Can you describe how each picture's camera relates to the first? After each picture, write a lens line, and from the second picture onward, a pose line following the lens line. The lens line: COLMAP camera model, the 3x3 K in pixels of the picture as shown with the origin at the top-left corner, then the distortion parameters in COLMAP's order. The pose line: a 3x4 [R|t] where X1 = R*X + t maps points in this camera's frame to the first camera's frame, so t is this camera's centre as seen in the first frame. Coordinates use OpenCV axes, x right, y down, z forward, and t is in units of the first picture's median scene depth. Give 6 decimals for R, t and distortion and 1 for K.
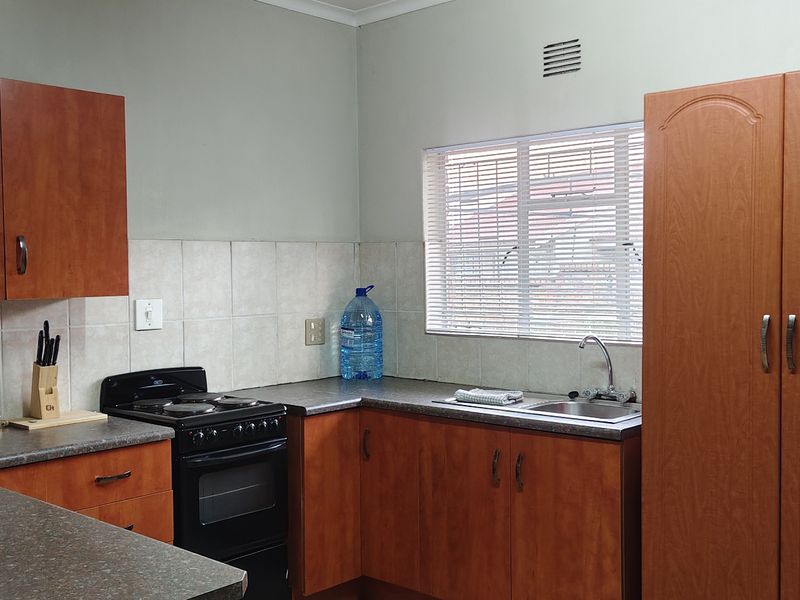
lens RADIAL K [[922.1, 0, 400.0], [0, 922.1, 300.0], [0, 0, 1]] dist [0.056655, -0.014455]
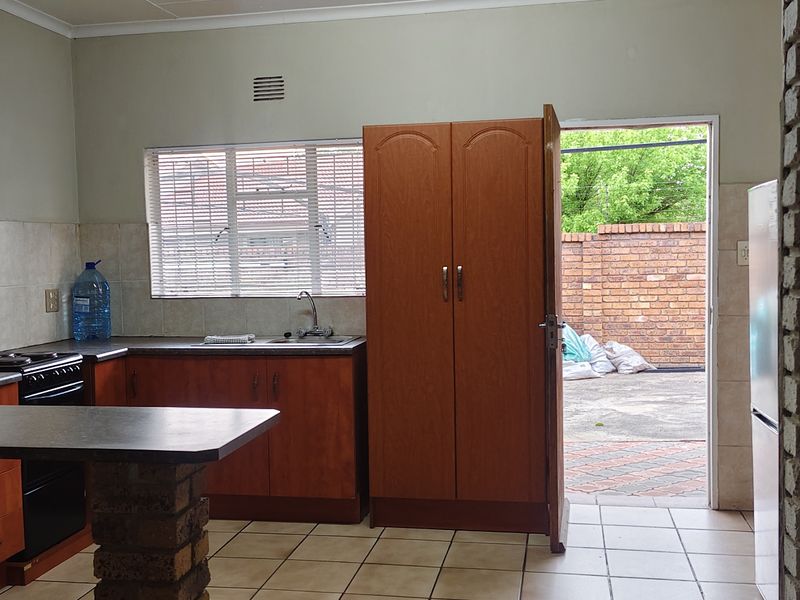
lens RADIAL K [[922.1, 0, 400.0], [0, 922.1, 300.0], [0, 0, 1]] dist [0.056655, -0.014455]
pose [[0.846673, -0.034191, 0.531014, -0.374011], [0.030515, 0.999411, 0.015695, 0.031596], [-0.531238, 0.002915, 0.847218, -0.238496]]
